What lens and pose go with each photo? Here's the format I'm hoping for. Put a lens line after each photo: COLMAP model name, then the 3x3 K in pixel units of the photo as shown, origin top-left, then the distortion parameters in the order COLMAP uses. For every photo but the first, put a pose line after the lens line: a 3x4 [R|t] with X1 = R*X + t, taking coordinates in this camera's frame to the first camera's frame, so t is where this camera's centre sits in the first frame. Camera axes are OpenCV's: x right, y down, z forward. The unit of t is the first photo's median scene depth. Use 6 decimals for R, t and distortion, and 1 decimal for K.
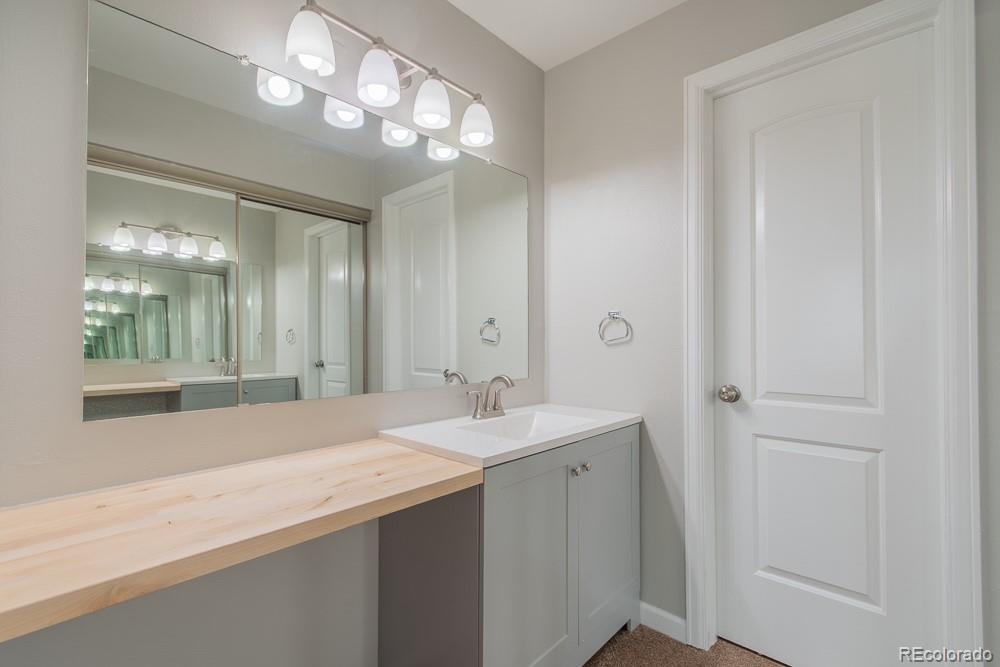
lens RADIAL K [[448.2, 0, 499.2], [0, 448.2, 330.0], [0, 0, 1]] dist [0.003992, 0.000360]
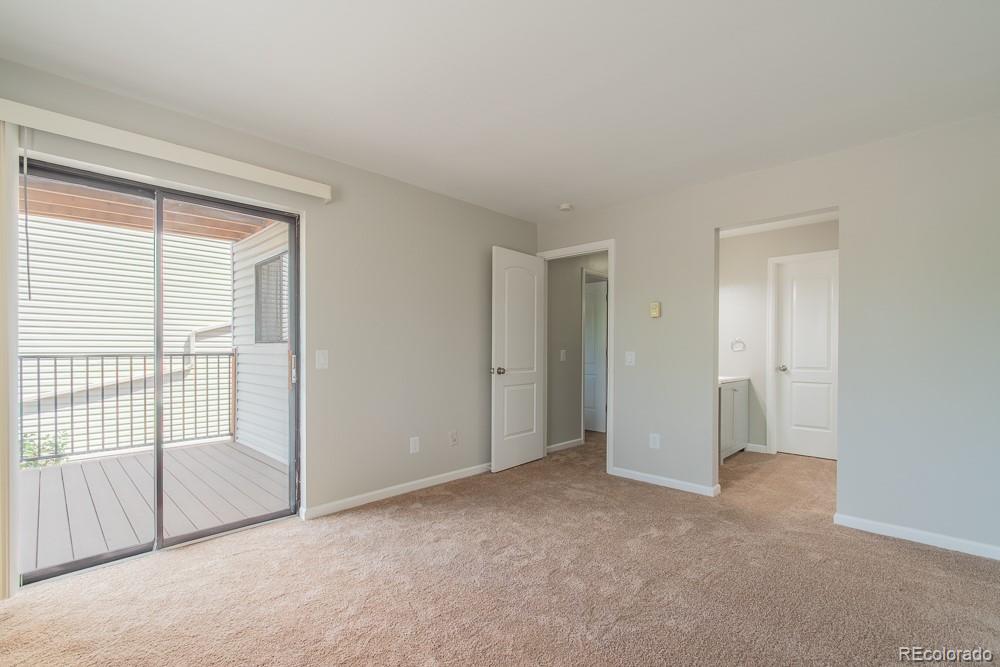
lens RADIAL K [[448.2, 0, 500.6], [0, 448.2, 353.6], [0, 0, 1]] dist [0.003992, 0.000360]
pose [[0.998883, 0.003946, -0.047096, -1.161372], [-0.003152, 0.999852, 0.016923, 0.004131], [0.047156, -0.016756, 0.998747, -1.962408]]
